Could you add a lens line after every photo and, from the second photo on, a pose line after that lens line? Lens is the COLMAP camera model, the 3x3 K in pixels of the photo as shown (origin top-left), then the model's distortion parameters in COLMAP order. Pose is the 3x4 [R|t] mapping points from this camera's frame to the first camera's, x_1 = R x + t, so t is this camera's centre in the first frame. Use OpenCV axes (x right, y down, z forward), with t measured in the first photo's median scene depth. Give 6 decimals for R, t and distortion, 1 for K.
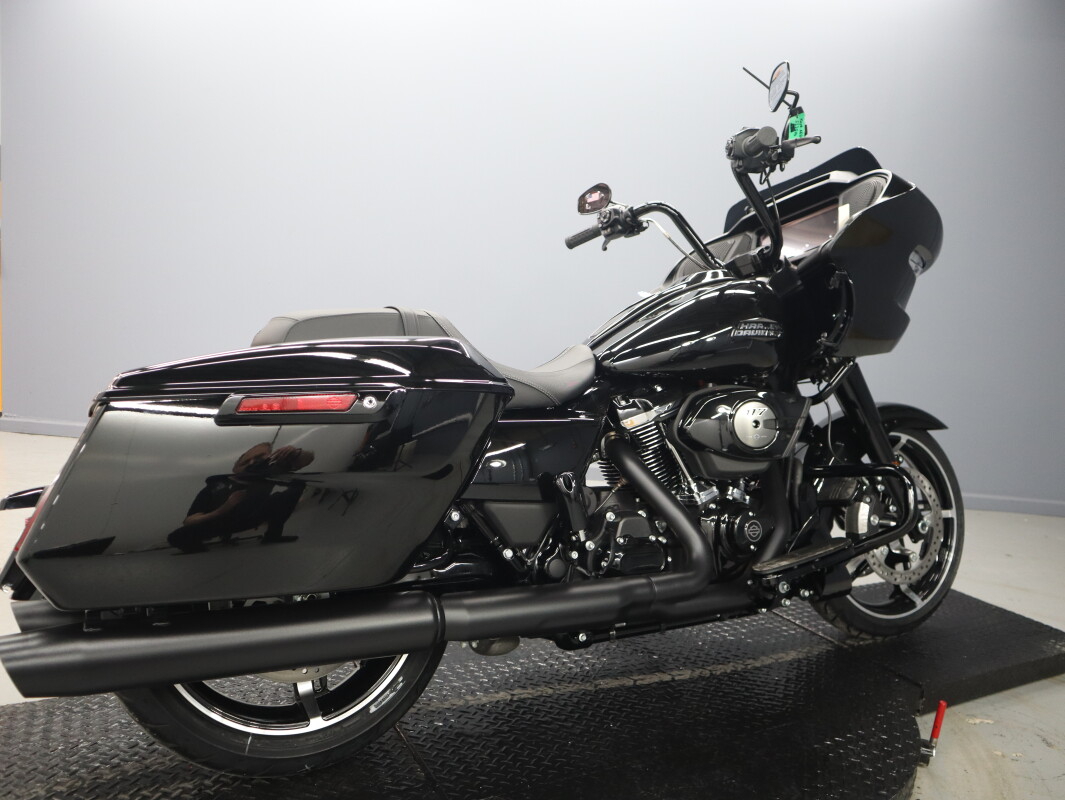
lens RADIAL K [[831.5, 0, 532.3], [0, 831.5, 403.5], [0, 0, 1]] dist [-0.110184, 0.065646]
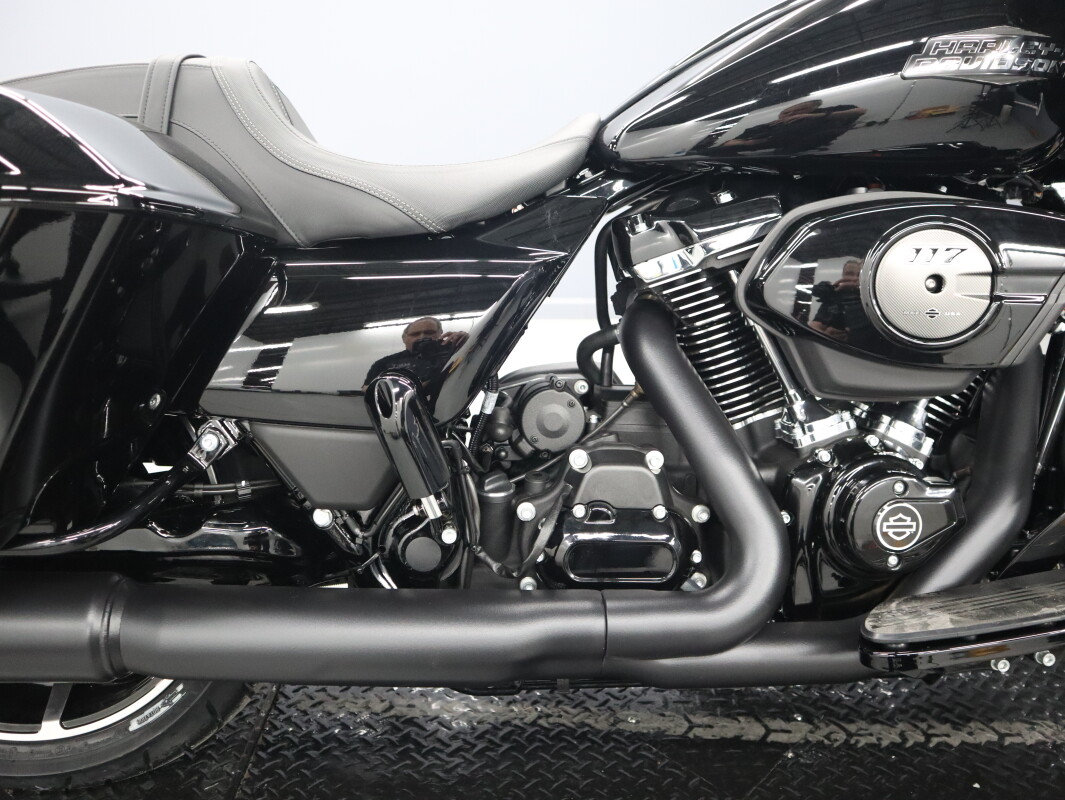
lens RADIAL K [[831.5, 0, 541.1], [0, 831.5, 404.4], [0, 0, 1]] dist [-0.110184, 0.065646]
pose [[0.895068, 0.097839, -0.435064, 0.308795], [-0.006157, 0.978253, 0.207325, 0.000403], [0.445887, -0.182892, 0.876205, 0.595710]]
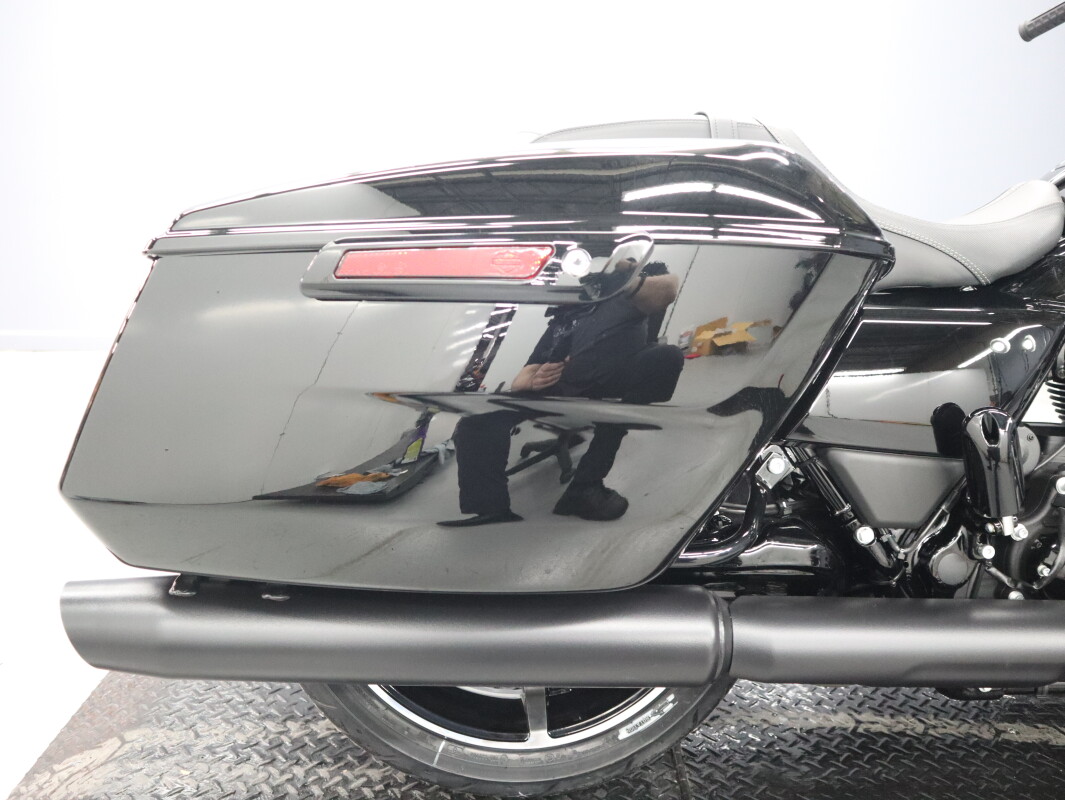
lens RADIAL K [[831.5, 0, 534.5], [0, 831.5, 391.8], [0, 0, 1]] dist [-0.110184, 0.065646]
pose [[0.891216, 0.094800, -0.443561, 0.008129], [-0.028572, 0.987706, 0.153688, -0.001482], [0.452678, -0.124295, 0.882969, 0.384567]]
